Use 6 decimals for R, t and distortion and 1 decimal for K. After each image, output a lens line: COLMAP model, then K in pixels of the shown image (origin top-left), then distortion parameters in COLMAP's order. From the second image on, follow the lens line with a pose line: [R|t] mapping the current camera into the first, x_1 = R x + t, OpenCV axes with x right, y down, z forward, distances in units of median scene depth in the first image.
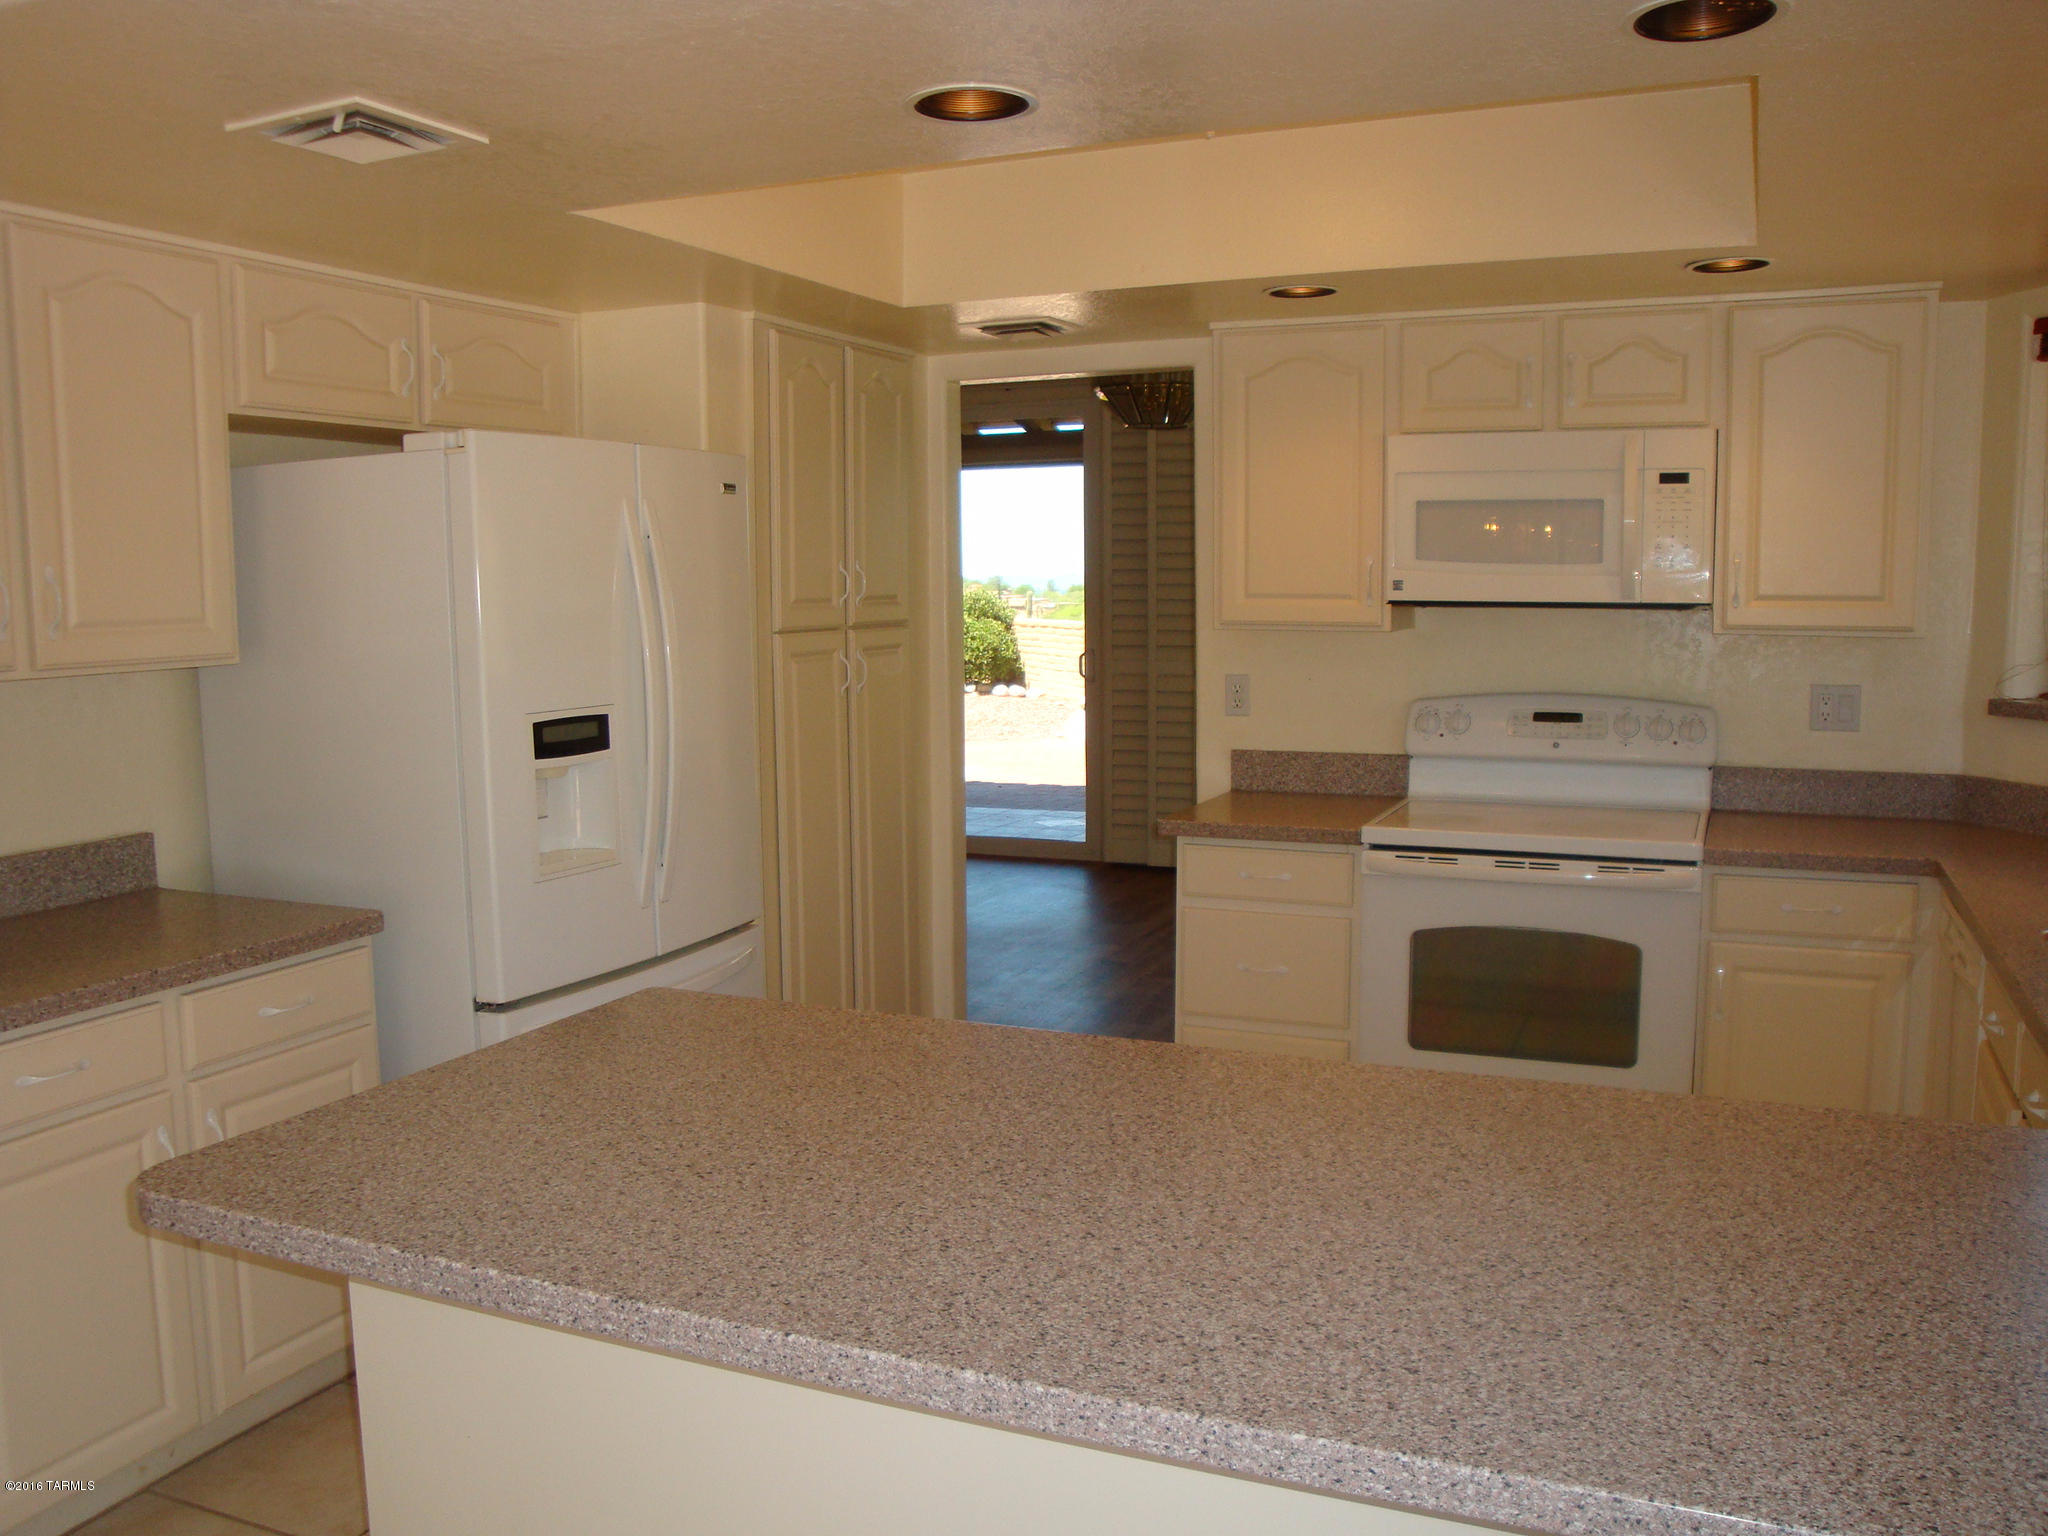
lens RADIAL K [[1712.8, 0, 1009.5], [0, 1712.8, 774.9], [0, 0, 1]] dist [-0.129517, 0.030689]
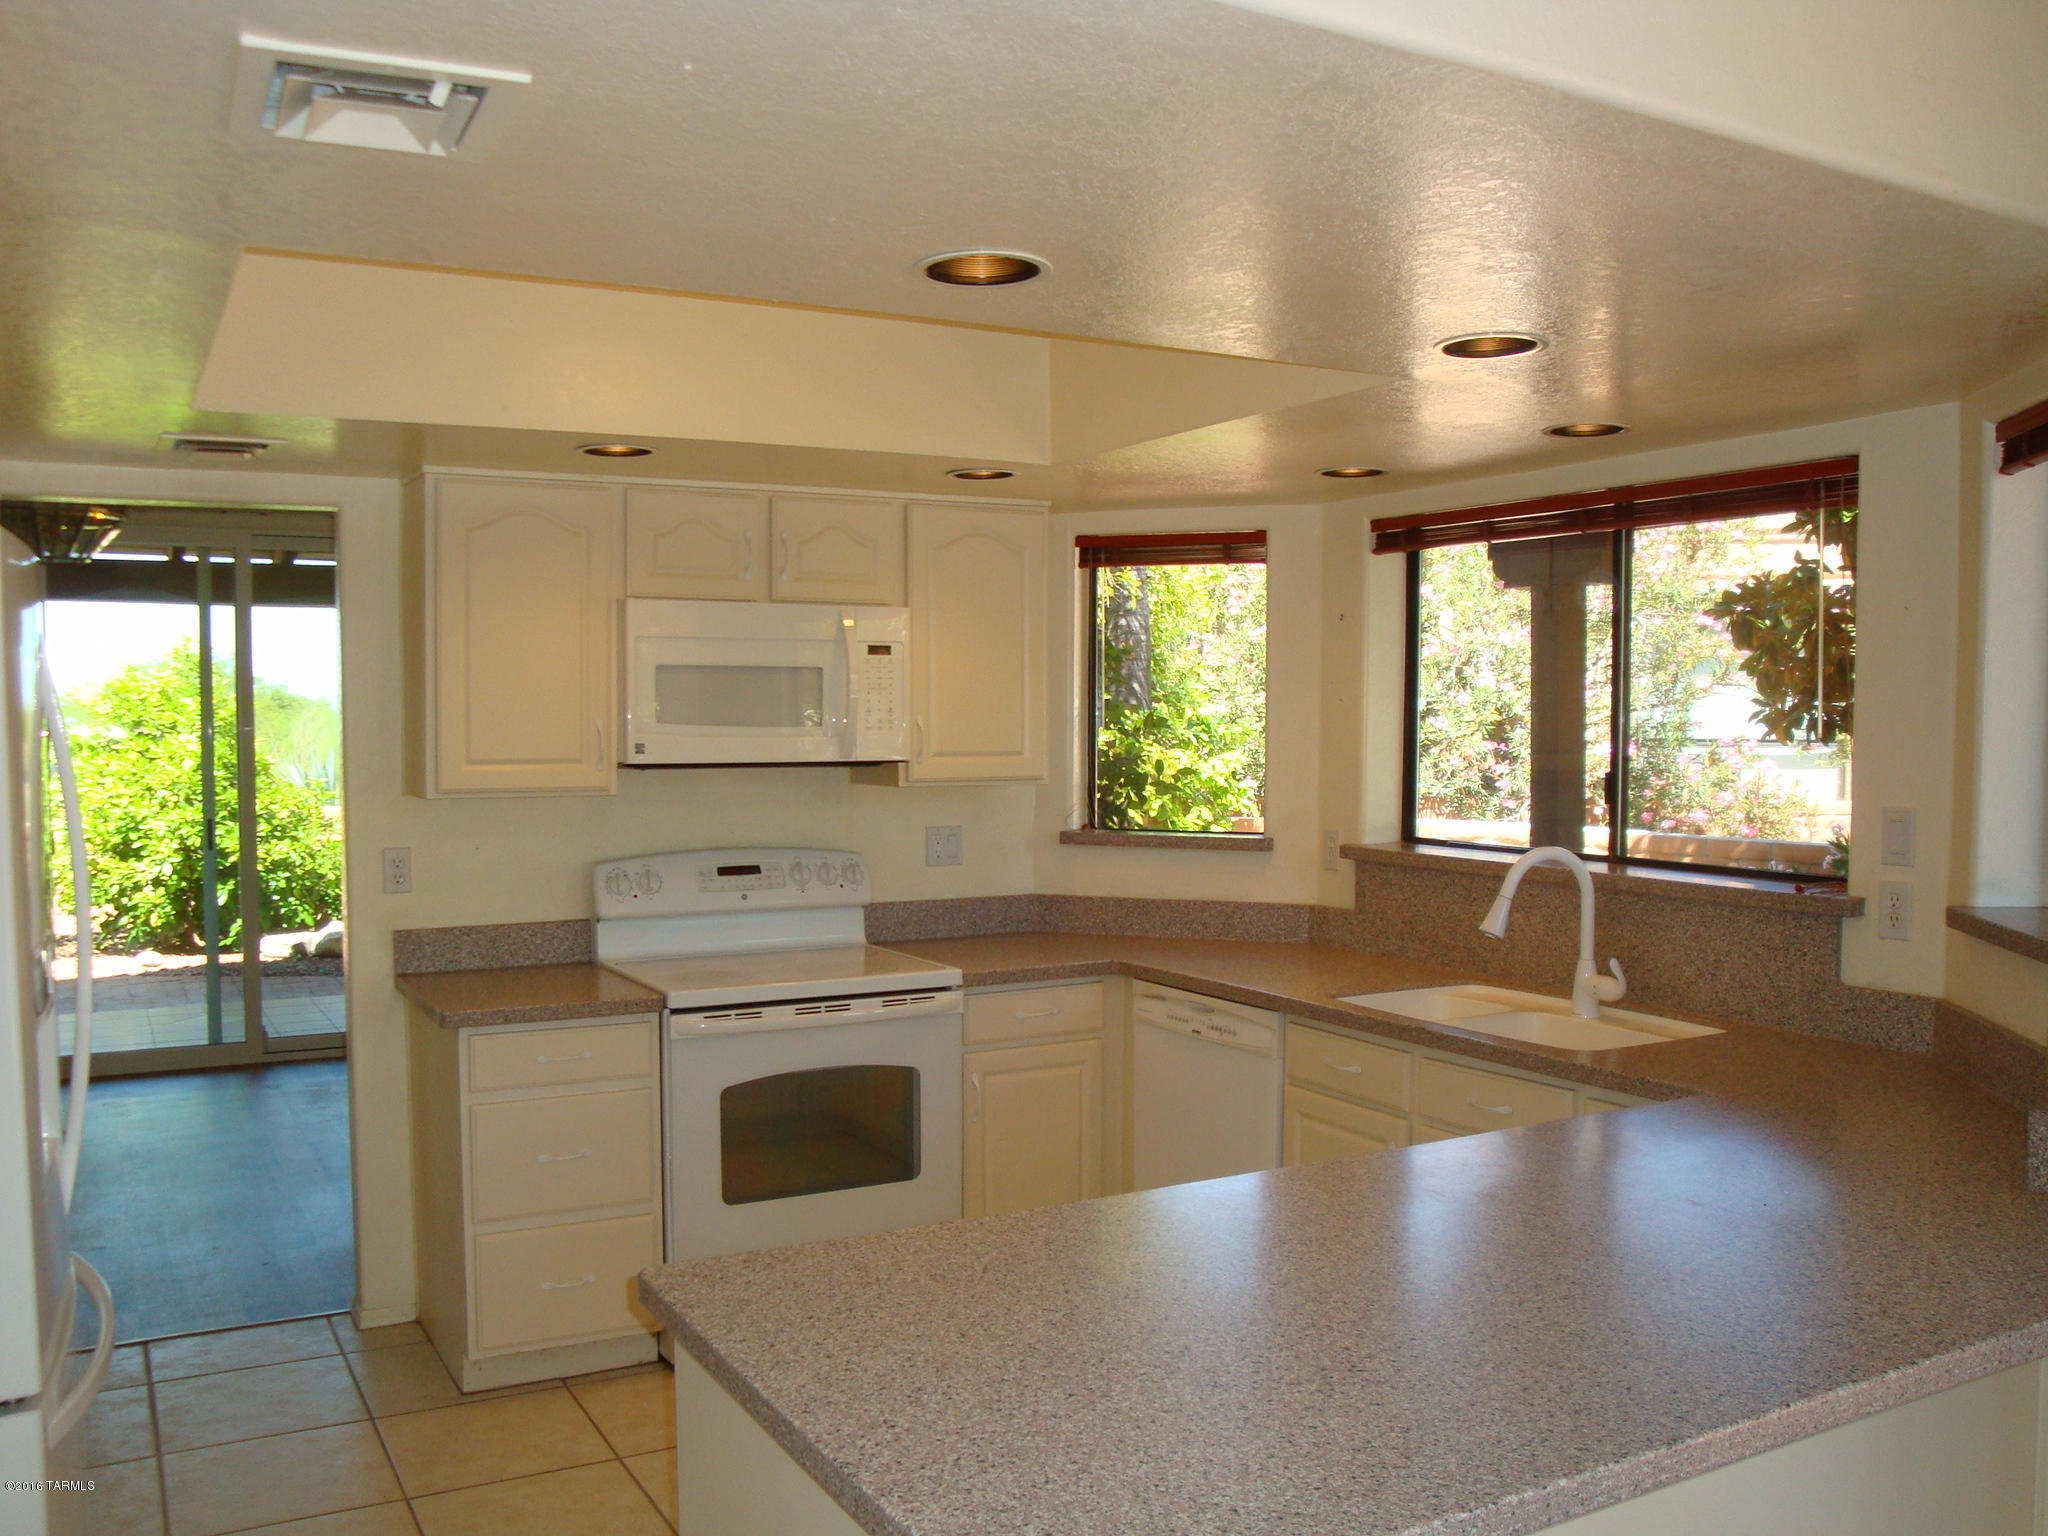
lens RADIAL K [[1712.8, 0, 1012.7], [0, 1712.8, 782.6], [0, 0, 1]] dist [-0.129517, 0.030689]
pose [[0.607470, -0.022098, 0.794035, -0.435910], [0.089054, 0.995206, -0.040434, -0.031821], [-0.789335, 0.095274, 0.606526, 0.223522]]
